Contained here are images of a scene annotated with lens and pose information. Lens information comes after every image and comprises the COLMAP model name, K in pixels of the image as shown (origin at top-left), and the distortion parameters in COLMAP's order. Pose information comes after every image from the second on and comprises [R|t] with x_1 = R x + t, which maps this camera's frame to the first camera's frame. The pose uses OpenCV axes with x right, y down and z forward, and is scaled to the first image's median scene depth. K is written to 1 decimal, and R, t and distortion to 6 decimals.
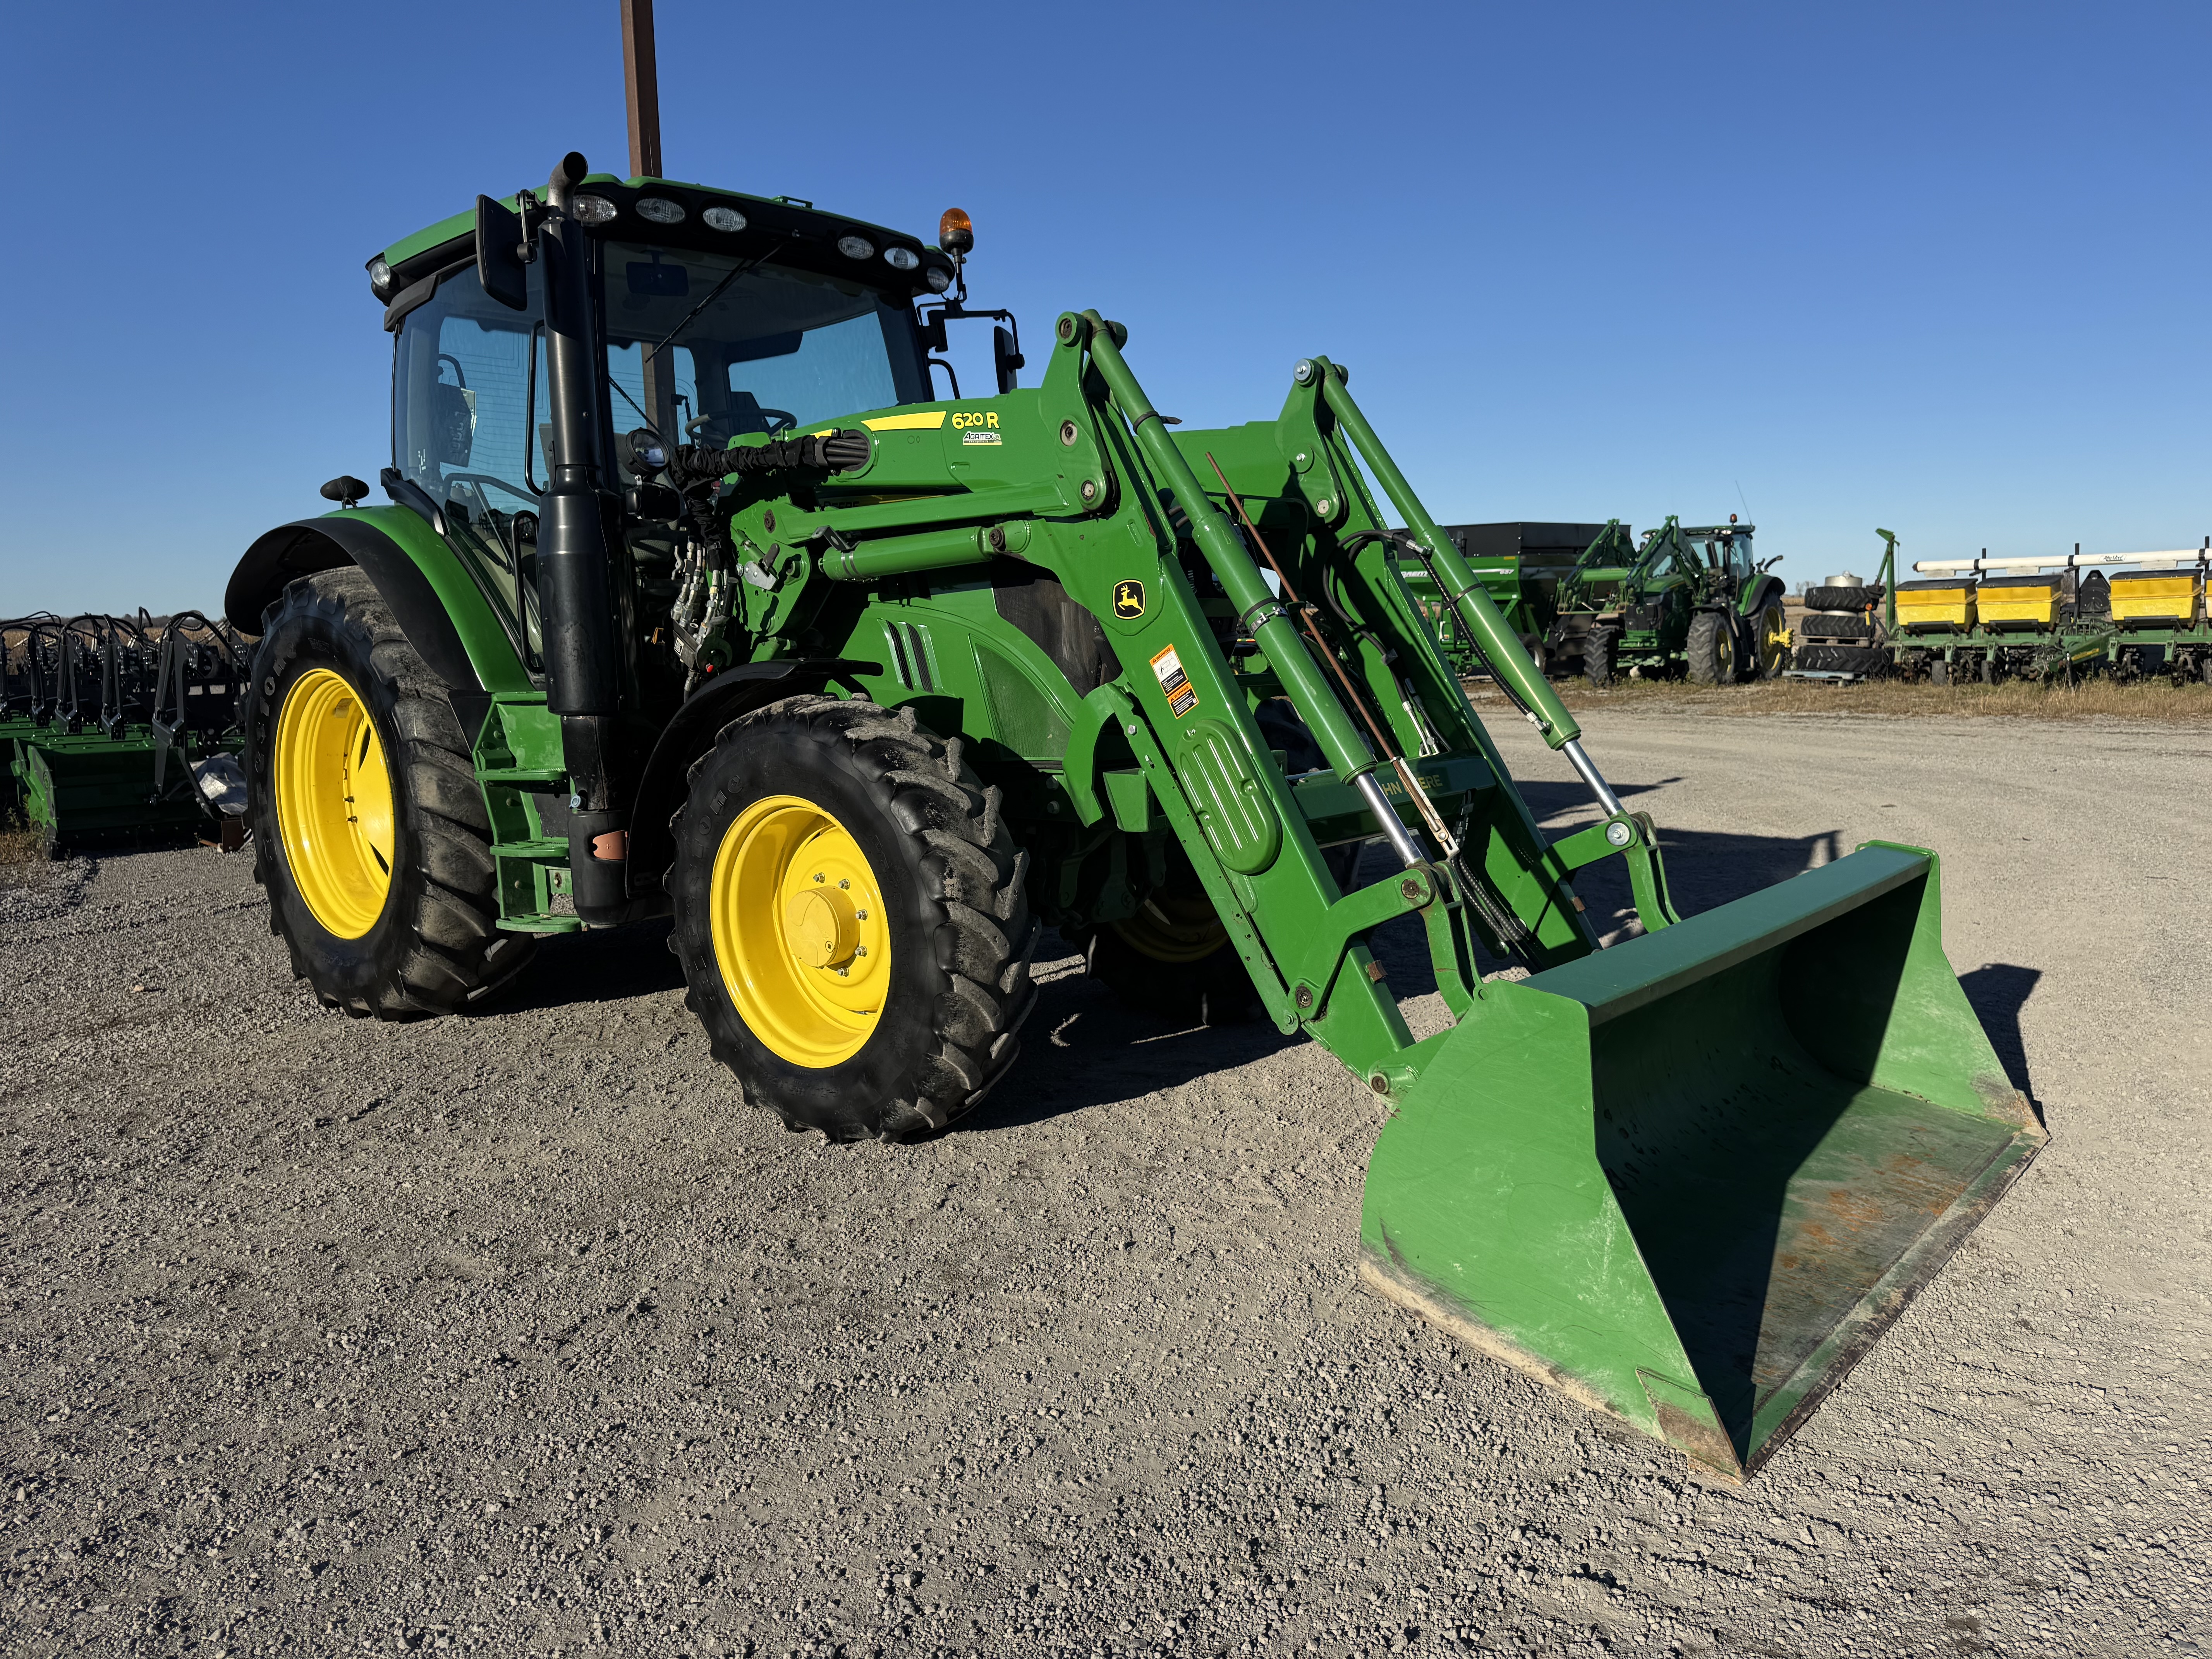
lens RADIAL K [[1542.6, 0, 1106.0], [0, 1542.6, 829.5], [0, 0, 1]] dist [0.109289, -0.001360]
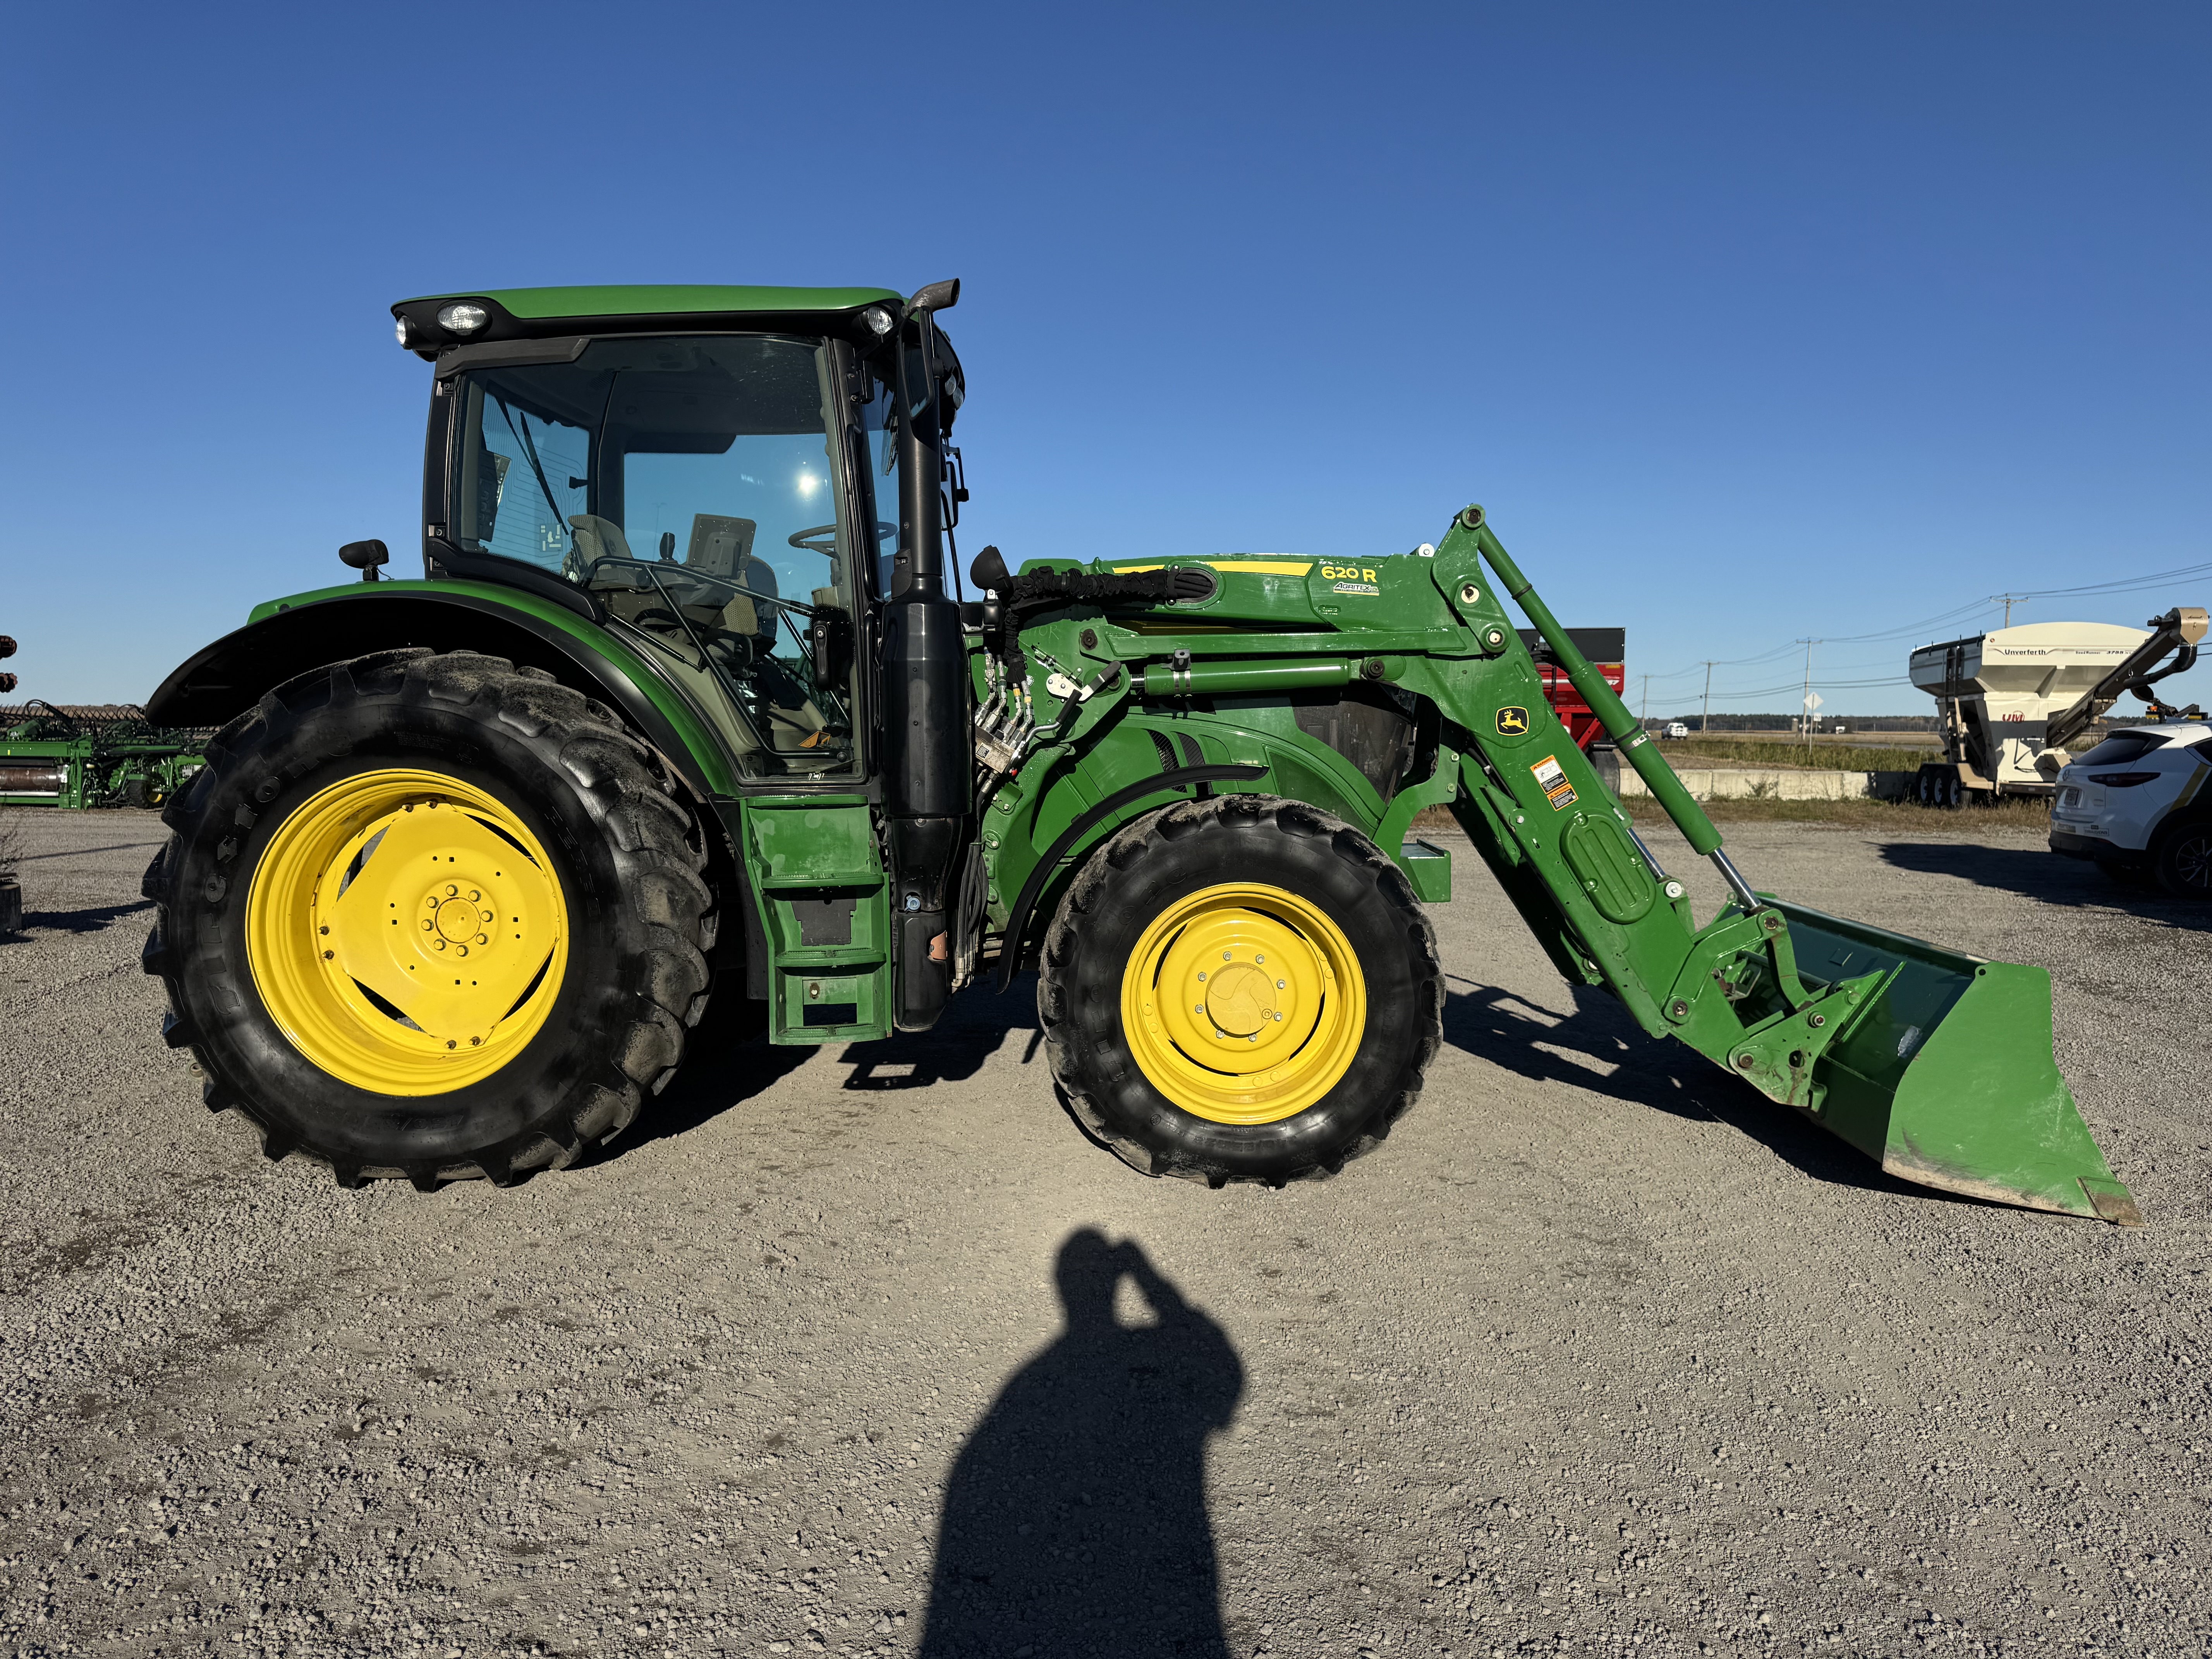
lens RADIAL K [[1542.6, 0, 1106.0], [0, 1542.6, 829.5], [0, 0, 1]] dist [0.109289, -0.001360]
pose [[0.770425, -0.012359, 0.637411, -0.992264], [0.062039, 0.996520, -0.055664, -0.003142], [-0.634505, 0.082429, 0.768511, 0.183495]]
